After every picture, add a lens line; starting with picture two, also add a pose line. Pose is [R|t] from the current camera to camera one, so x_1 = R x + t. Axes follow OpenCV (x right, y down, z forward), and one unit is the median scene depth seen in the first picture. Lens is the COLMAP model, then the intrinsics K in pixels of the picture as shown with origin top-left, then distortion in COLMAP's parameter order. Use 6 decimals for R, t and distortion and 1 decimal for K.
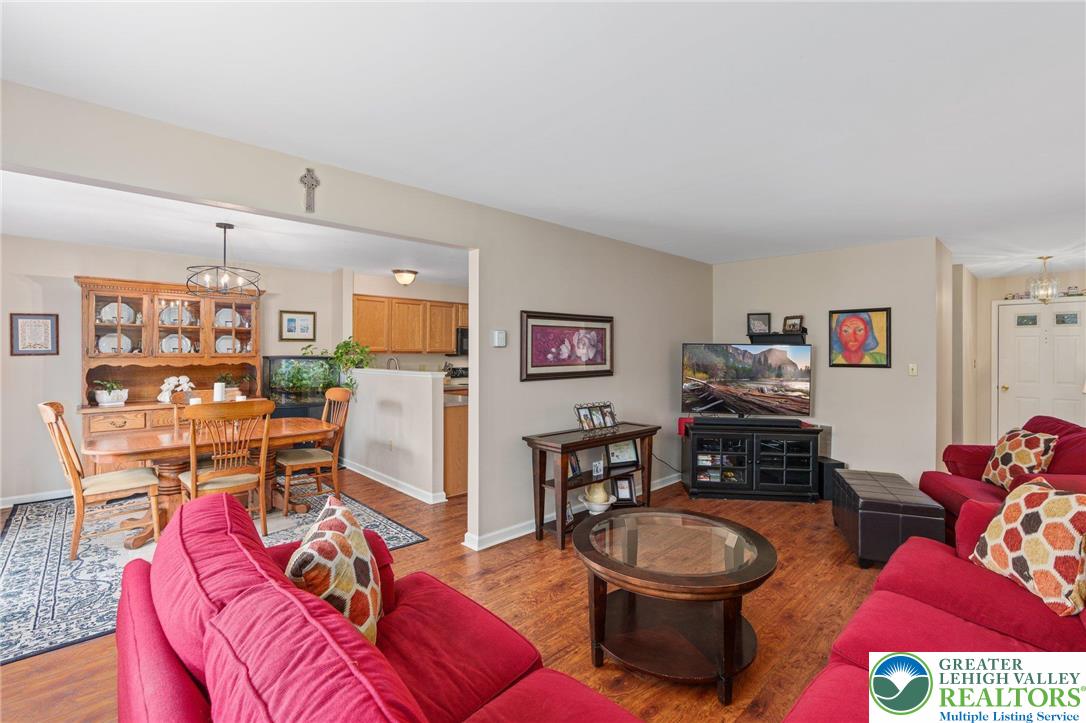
lens RADIAL K [[492.3, 0, 543.0], [0, 492.3, 361.5], [0, 0, 1]] dist [-0.000331, 0.000457]
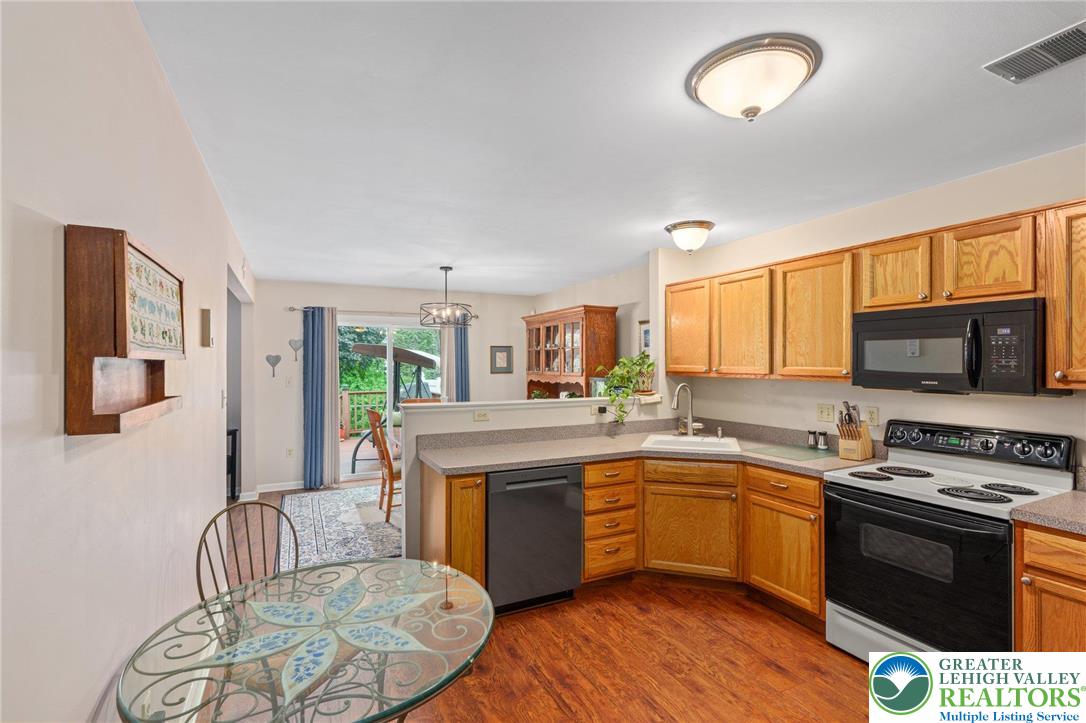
lens RADIAL K [[492.3, 0, 543.0], [0, 492.3, 361.5], [0, 0, 1]] dist [-0.000331, 0.000457]
pose [[-0.273737, -0.002141, -0.961802, 0.265372], [-0.012274, 0.999924, 0.001268, -0.030691], [0.961726, 0.012153, -0.273743, 0.920770]]
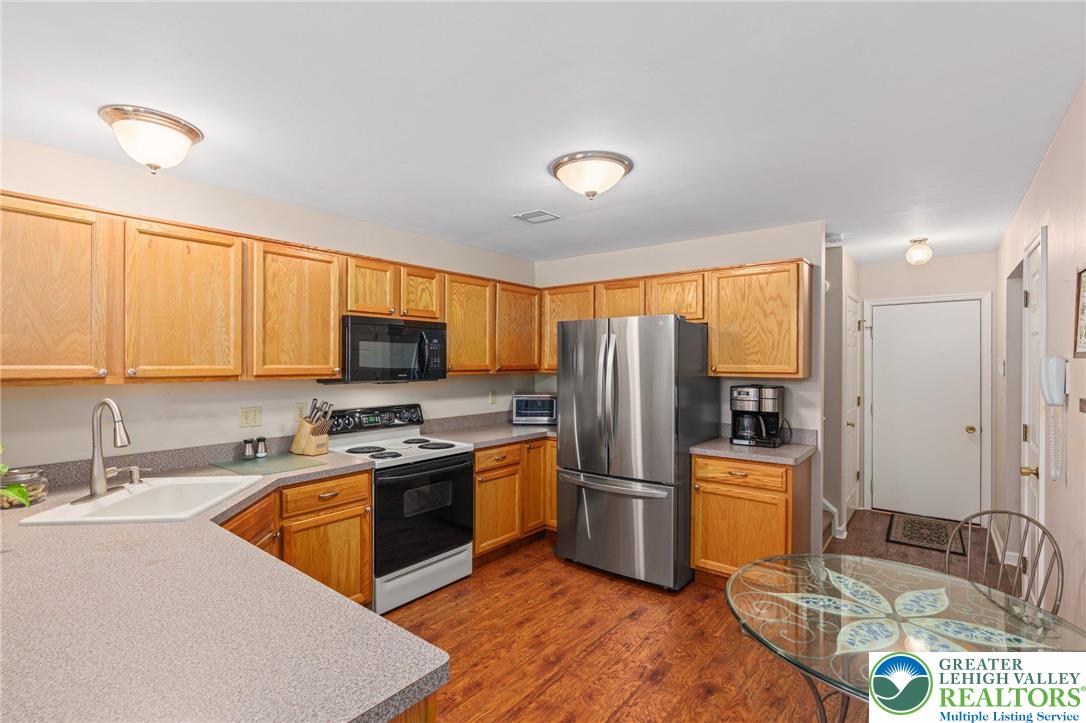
lens RADIAL K [[492.3, 0, 543.0], [0, 492.3, 361.5], [0, 0, 1]] dist [-0.000331, 0.000457]
pose [[0.989420, 0.001353, 0.145076, -0.074629], [0.000325, 0.999933, -0.011541, -0.026378], [-0.145082, 0.011466, 0.989353, 0.605929]]
